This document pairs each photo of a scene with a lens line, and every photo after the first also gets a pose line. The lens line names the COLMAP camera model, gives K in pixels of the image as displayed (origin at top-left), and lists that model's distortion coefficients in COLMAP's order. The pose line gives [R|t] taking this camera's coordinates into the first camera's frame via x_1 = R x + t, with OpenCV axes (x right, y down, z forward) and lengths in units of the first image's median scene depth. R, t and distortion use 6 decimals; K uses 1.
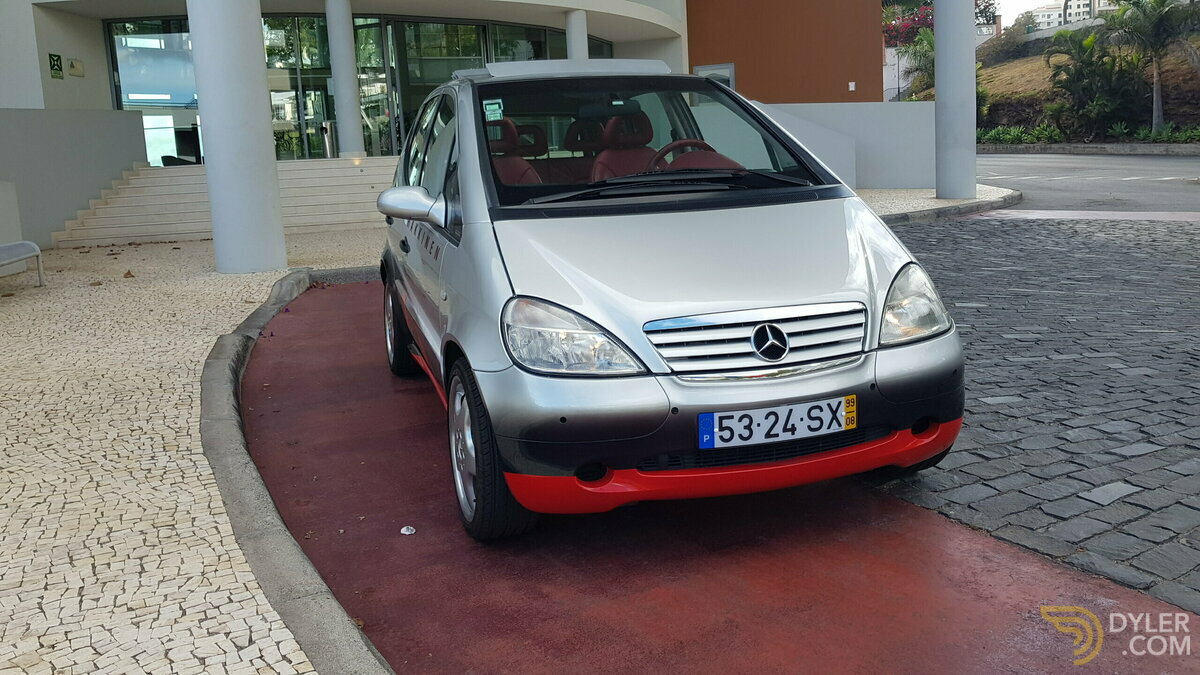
lens RADIAL K [[941.7, 0, 582.2], [0, 941.7, 315.9], [0, 0, 1]] dist [0.080742, -0.155399]
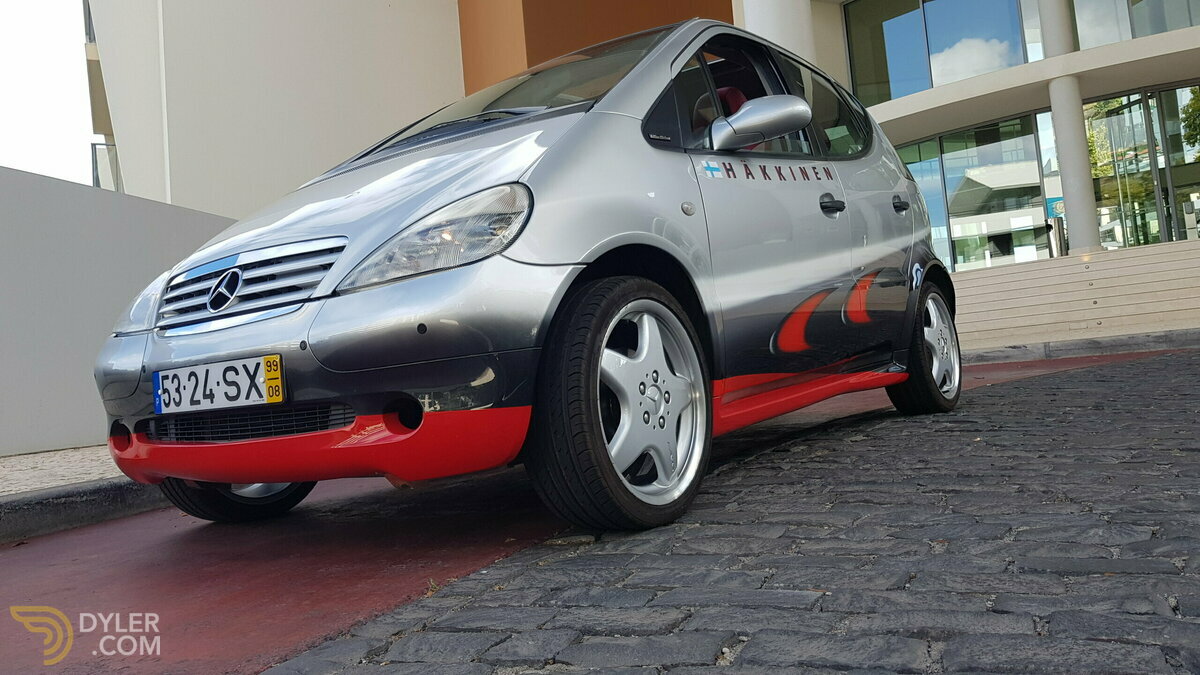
lens RADIAL K [[942.9, 0, 591.5], [0, 942.9, 336.7], [0, 0, 1]] dist [0.072700, -0.135826]
pose [[0.593917, -0.047501, -0.803123, 1.036295], [-0.059371, 0.992946, -0.102633, 0.131778], [0.802333, 0.108638, 0.586907, 0.773480]]
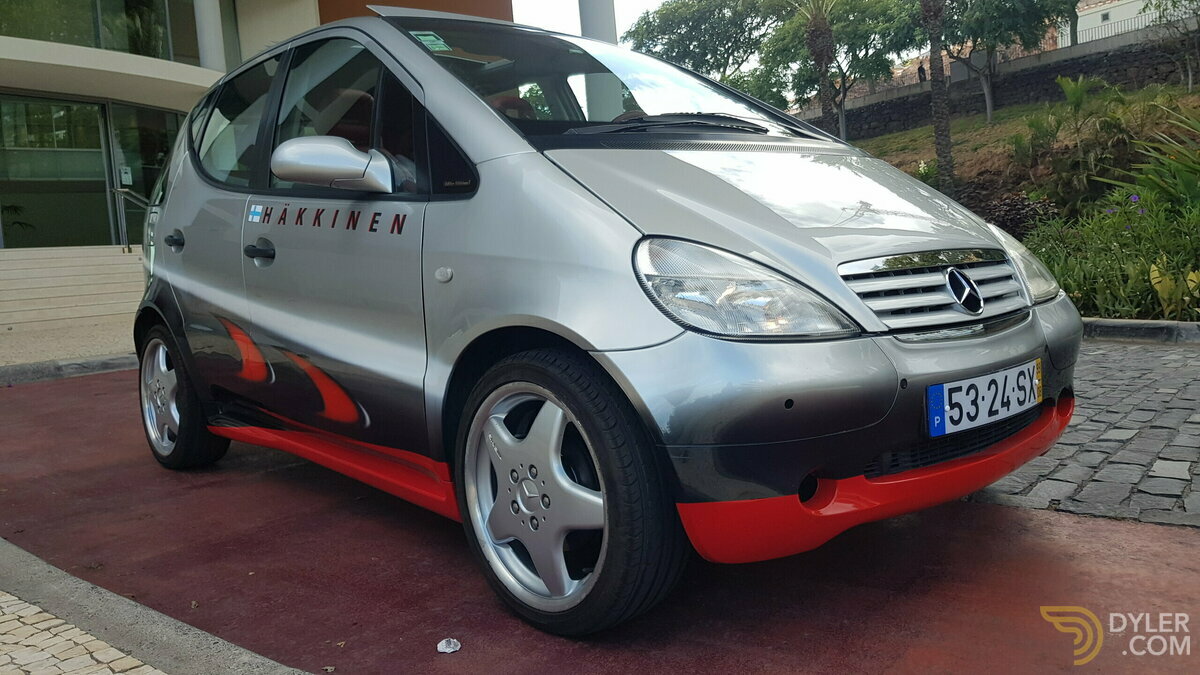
lens RADIAL K [[941.3, 0, 591.3], [0, 941.3, 330.9], [0, 0, 1]] dist [0.081624, -0.160433]
pose [[0.912913, -0.044944, 0.405673, -0.377191], [0.089451, 0.991787, -0.091420, 0.101053], [-0.398233, 0.119747, 0.909435, 0.433471]]
